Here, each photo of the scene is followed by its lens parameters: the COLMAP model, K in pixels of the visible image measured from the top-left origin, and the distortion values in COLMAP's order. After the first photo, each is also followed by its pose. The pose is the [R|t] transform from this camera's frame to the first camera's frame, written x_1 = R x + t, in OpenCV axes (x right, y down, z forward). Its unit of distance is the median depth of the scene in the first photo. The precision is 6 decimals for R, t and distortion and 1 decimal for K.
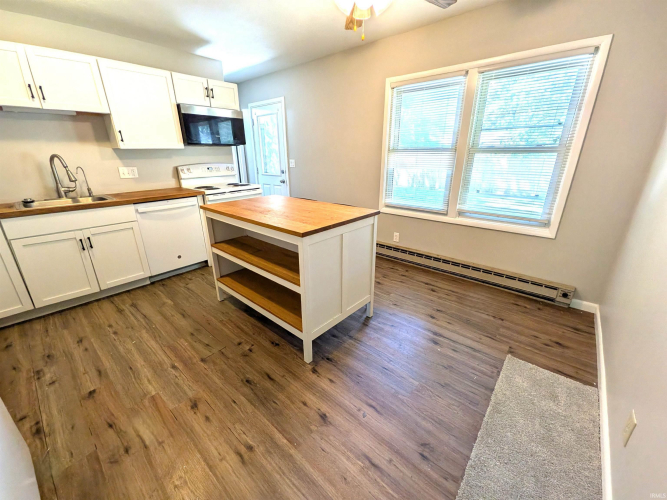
lens RADIAL K [[272.5, 0, 332.6], [0, 272.5, 249.4], [0, 0, 1]] dist [0.001242, -0.000206]
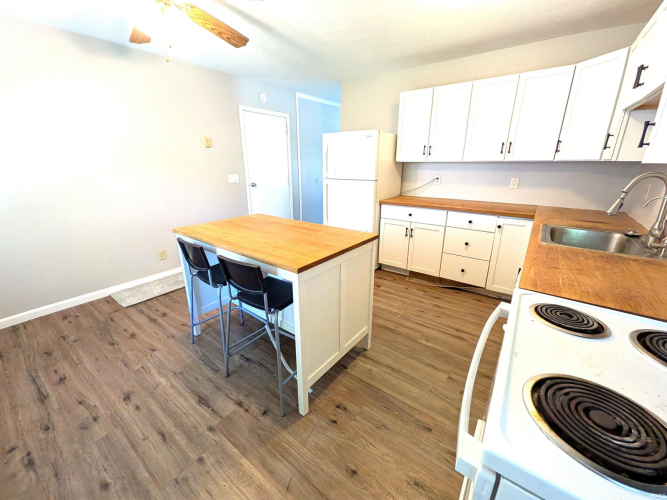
lens RADIAL K [[272.5, 0, 333.3], [0, 272.5, 248.0], [0, 0, 1]] dist [0.001242, -0.000206]
pose [[-0.996739, 0.029948, -0.074933, -0.293602], [-0.021458, 0.796792, 0.603873, -0.621334], [0.077791, 0.603512, -0.793550, 1.670140]]
